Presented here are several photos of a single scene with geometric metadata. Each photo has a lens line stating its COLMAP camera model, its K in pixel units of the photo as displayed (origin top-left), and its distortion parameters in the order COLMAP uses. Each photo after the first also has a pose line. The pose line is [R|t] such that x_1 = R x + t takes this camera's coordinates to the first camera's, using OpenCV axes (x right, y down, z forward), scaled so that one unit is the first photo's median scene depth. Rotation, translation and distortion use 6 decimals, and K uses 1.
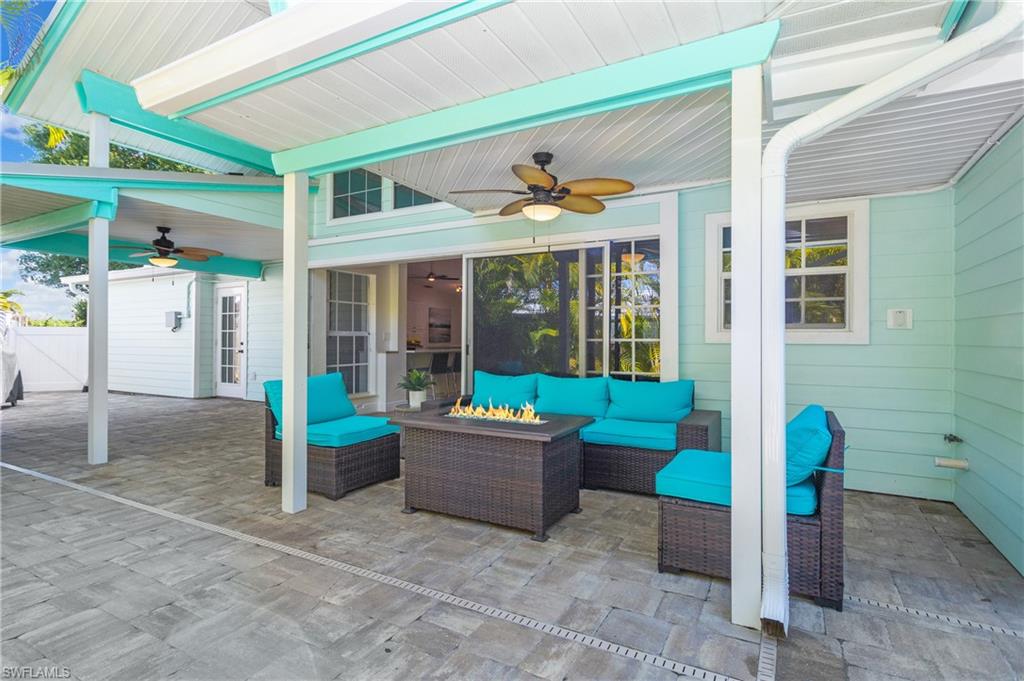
lens RADIAL K [[494.8, 0, 507.8], [0, 494.8, 341.1], [0, 0, 1]] dist [-0.023691, 0.007746]
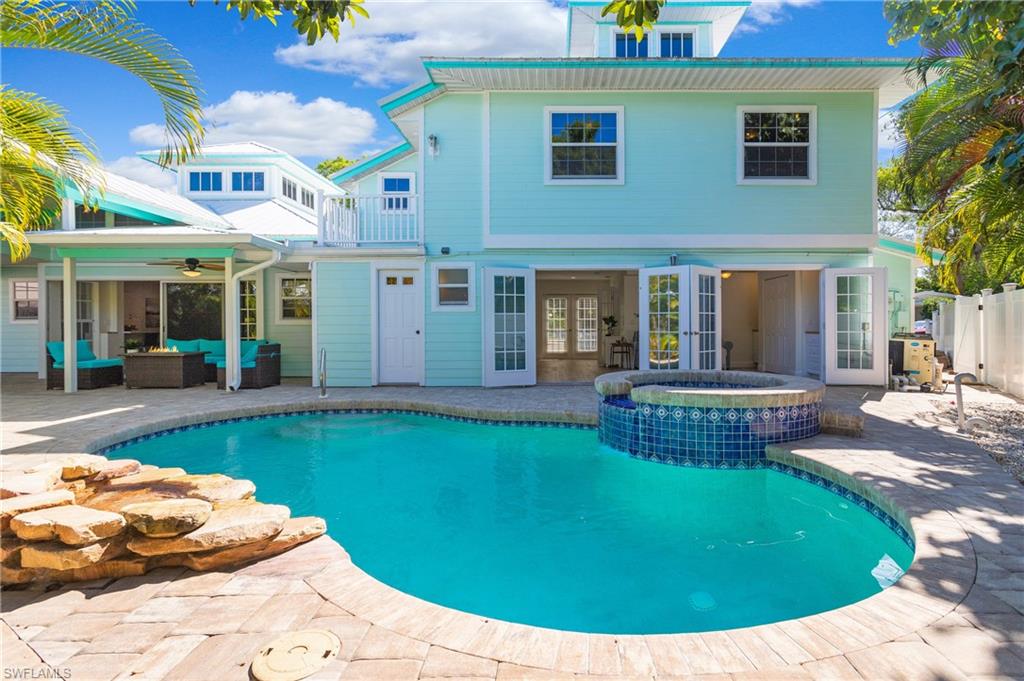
lens RADIAL K [[494.8, 0, 518.8], [0, 494.8, 343.0], [0, 0, 1]] dist [-0.023691, 0.007746]
pose [[0.887017, -0.017968, 0.461387, 0.273744], [0.002577, 0.999420, 0.033966, 0.009848], [-0.461729, -0.028939, 0.886549, -1.381708]]
